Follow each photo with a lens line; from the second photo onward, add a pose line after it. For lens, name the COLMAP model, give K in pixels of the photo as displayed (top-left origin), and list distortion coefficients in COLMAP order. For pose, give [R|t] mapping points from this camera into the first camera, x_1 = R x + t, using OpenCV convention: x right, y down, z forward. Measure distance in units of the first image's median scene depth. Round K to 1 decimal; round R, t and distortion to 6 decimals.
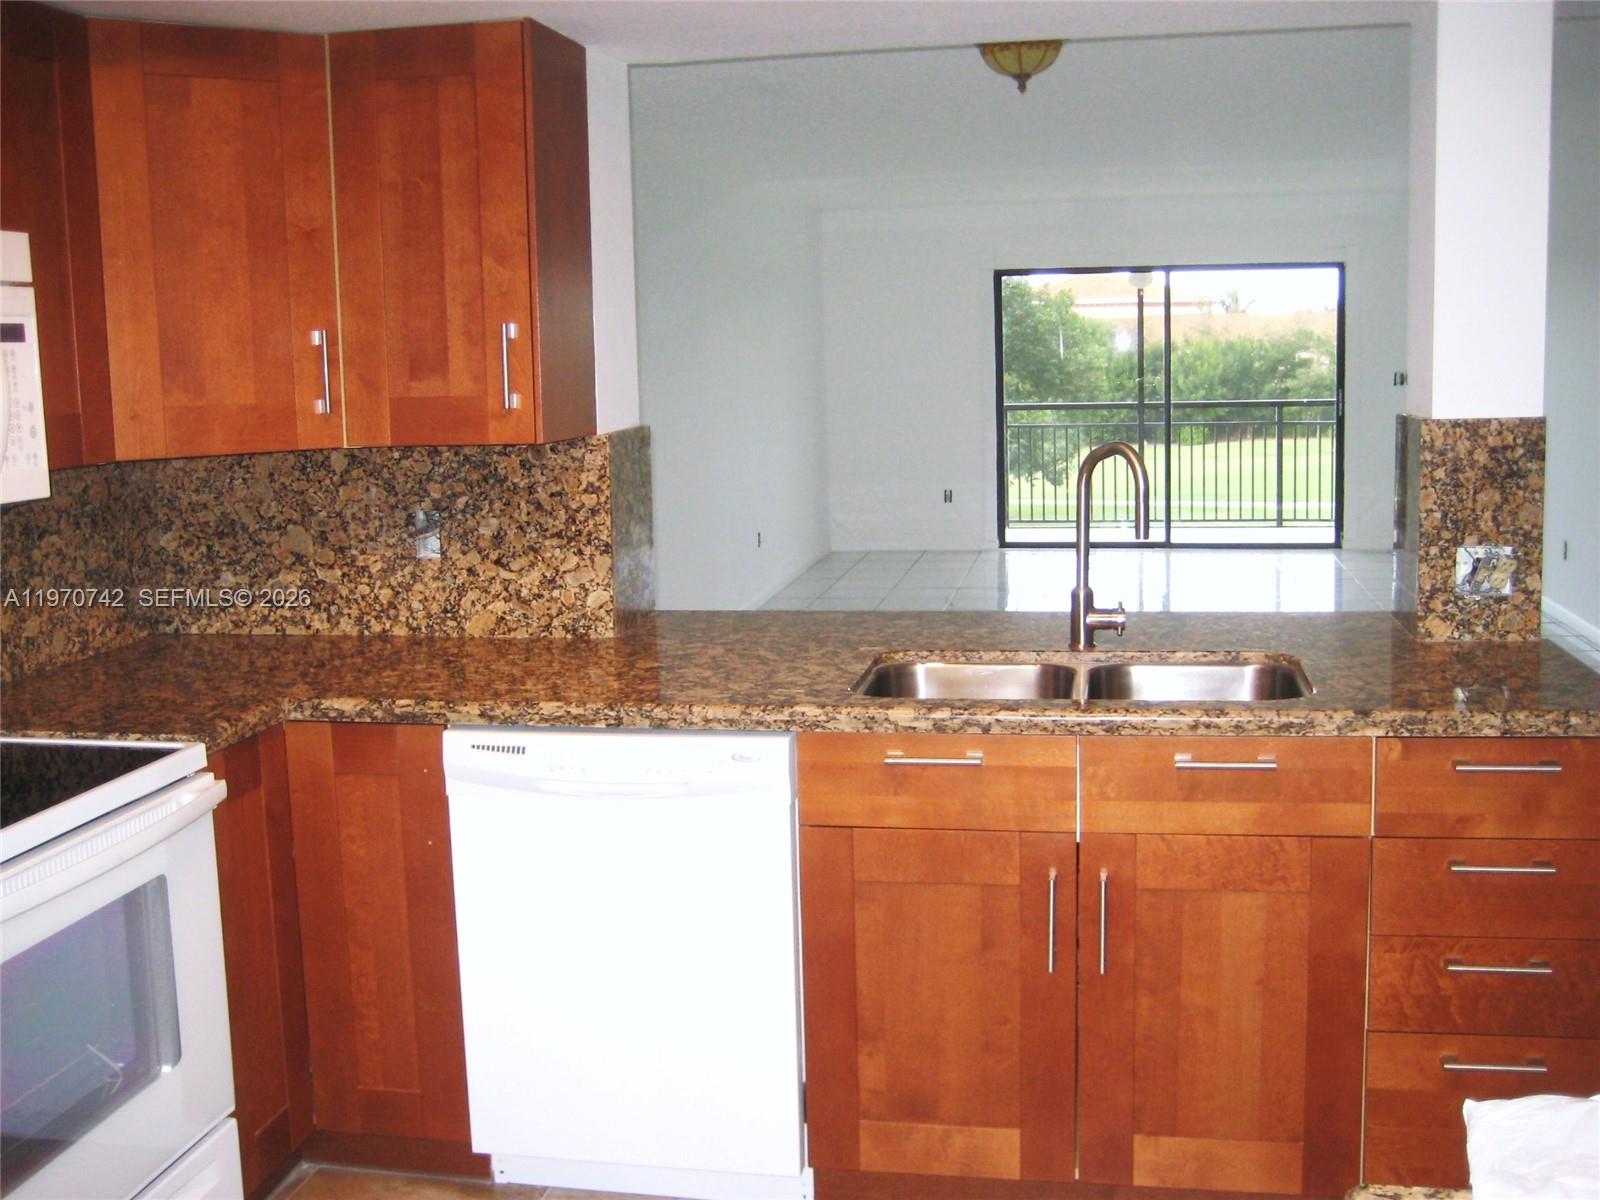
lens RADIAL K [[1678.6, 0, 798.7], [0, 1678.6, 588.7], [0, 0, 1]] dist [-0.104035, 0.000000]
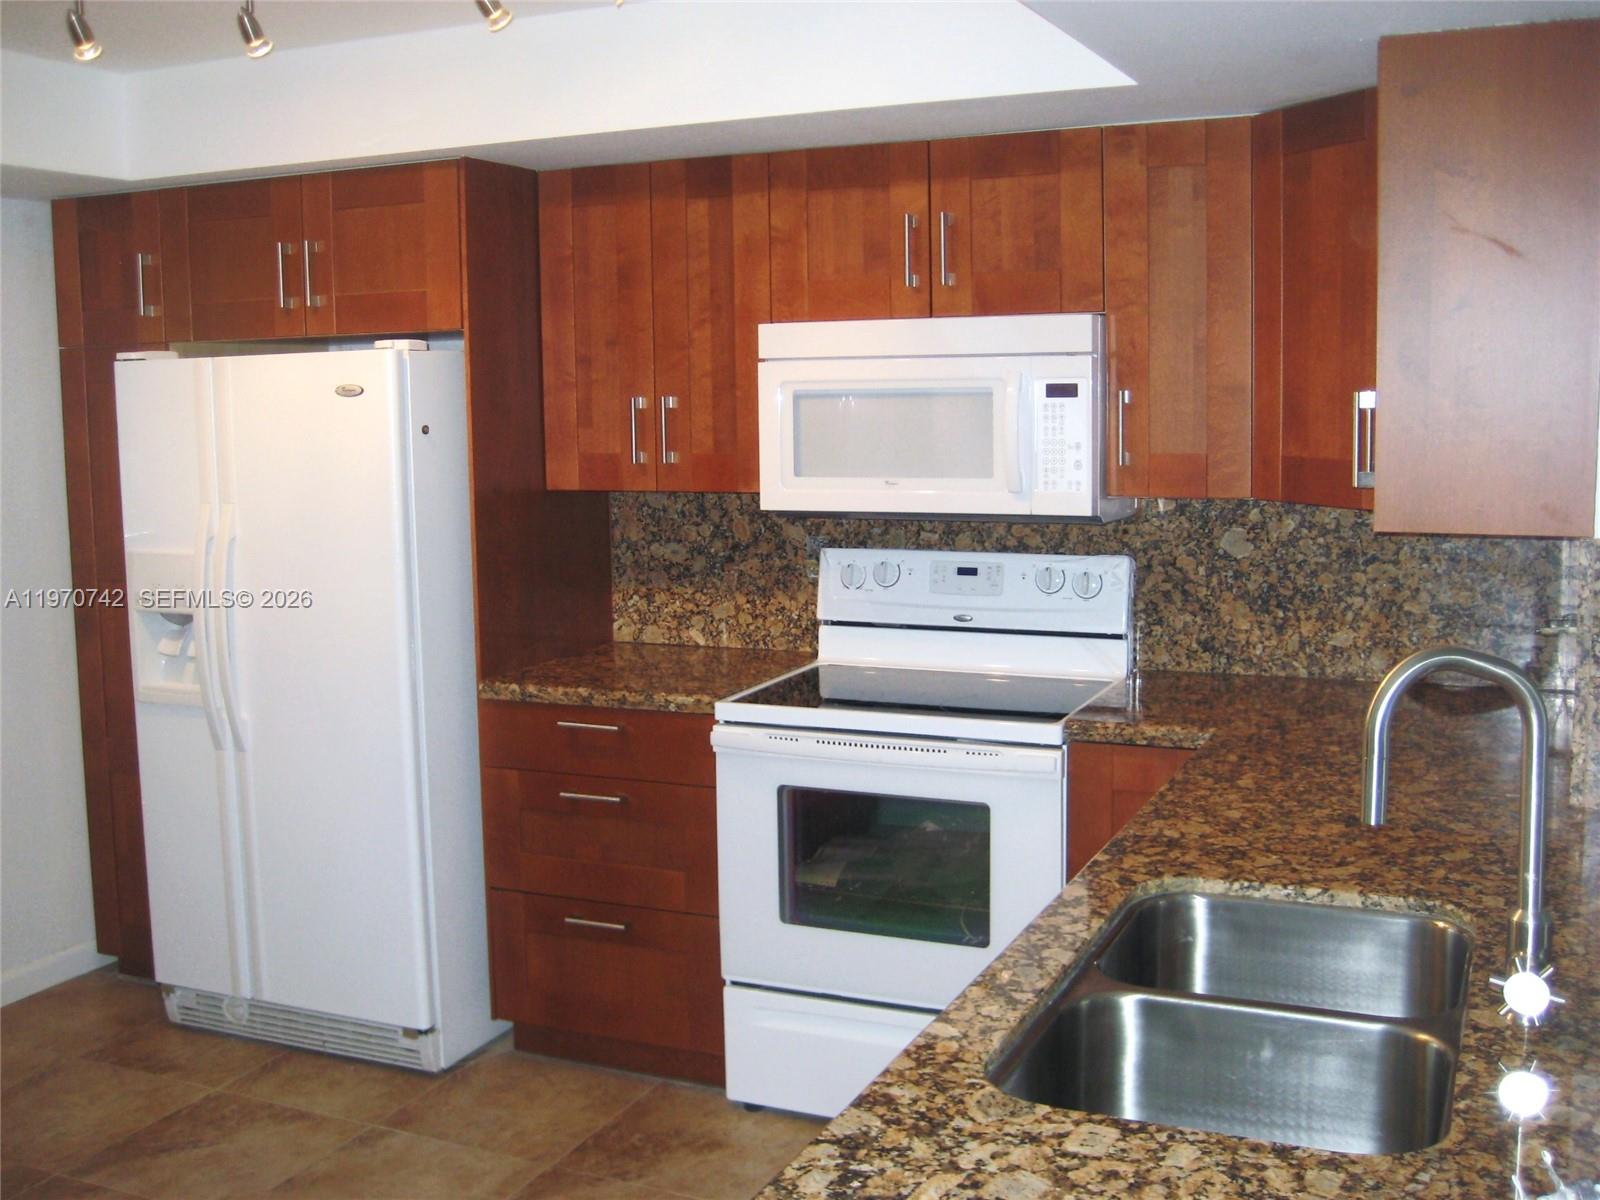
lens RADIAL K [[1678.6, 0, 798.3], [0, 1678.6, 599.3], [0, 0, 1]] dist [-0.104035, 0.000000]
pose [[-0.245381, 0.149892, -0.957768, 0.736050], [-0.114005, 0.976657, 0.182057, -0.172701], [0.962700, 0.153864, -0.222565, 0.905107]]
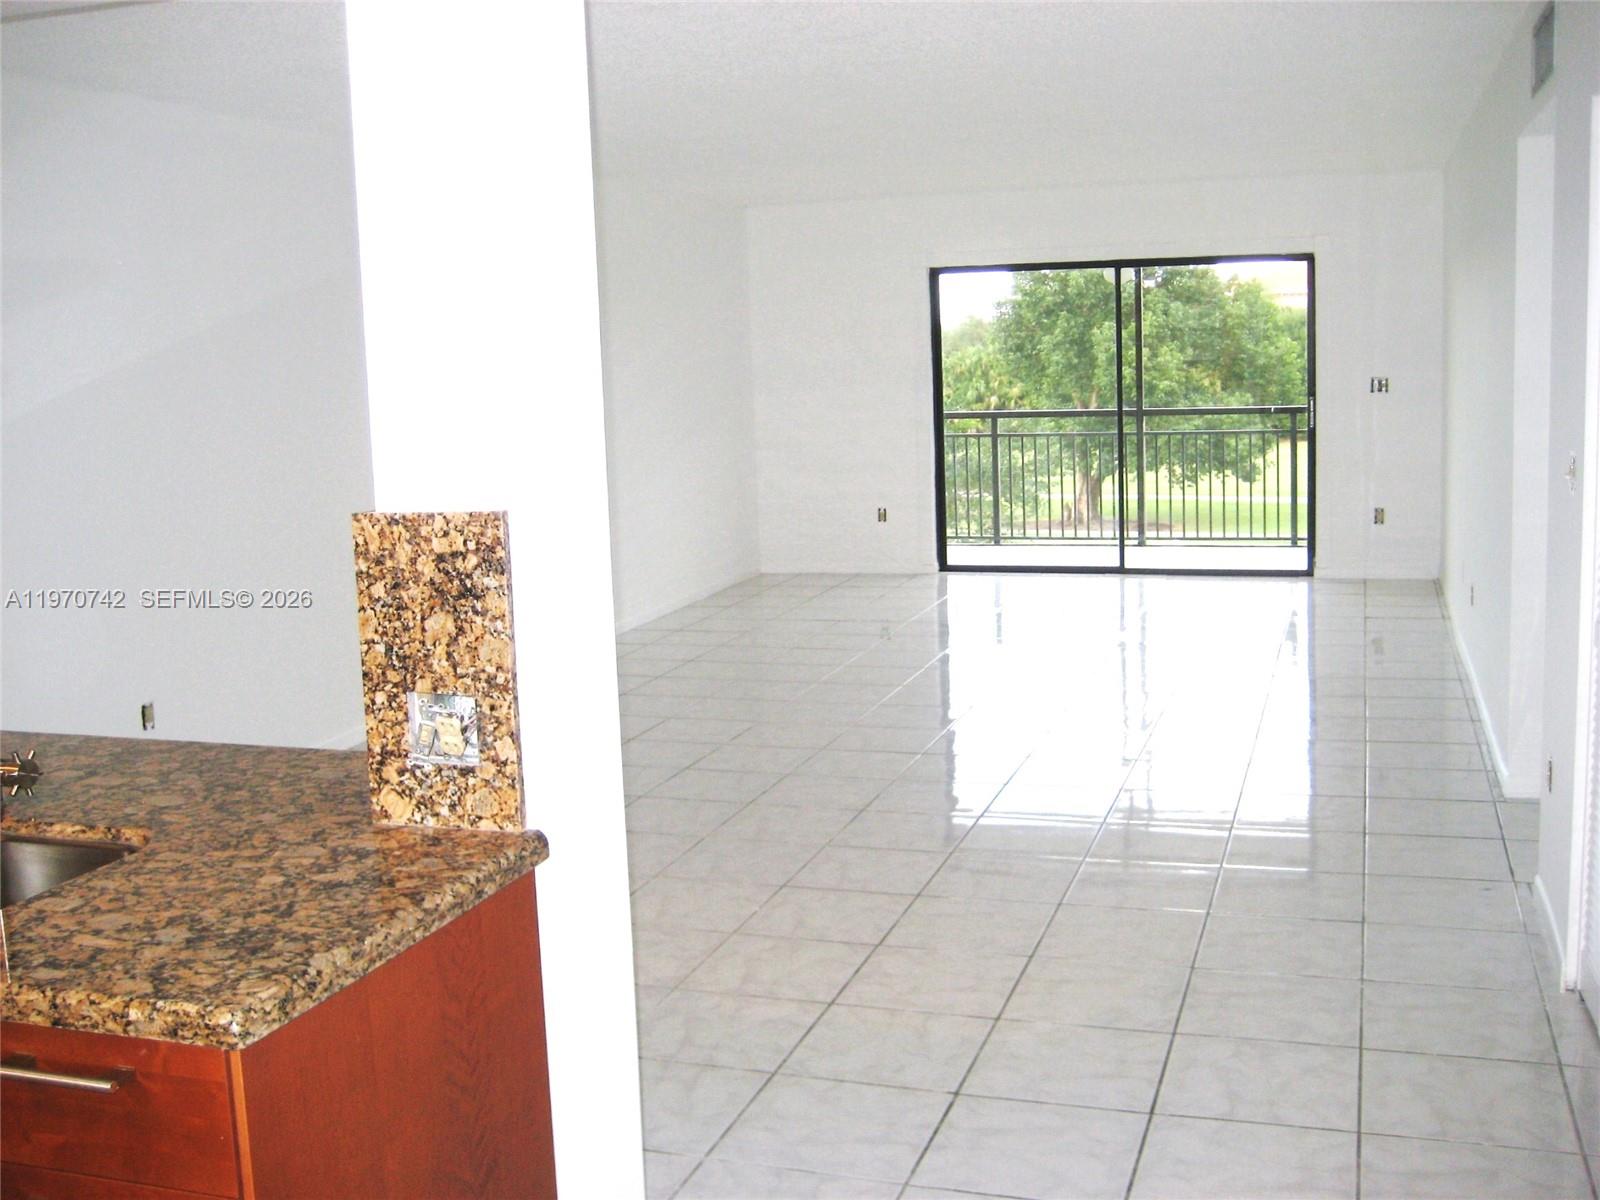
lens RADIAL K [[1678.6, 0, 794.7], [0, 1678.6, 588.3], [0, 0, 1]] dist [-0.104035, 0.000000]
pose [[0.990596, 0.010403, -0.136424, 0.656956], [-0.009789, 0.999939, 0.005171, -0.075432], [0.136470, -0.003787, 0.990637, 0.318011]]
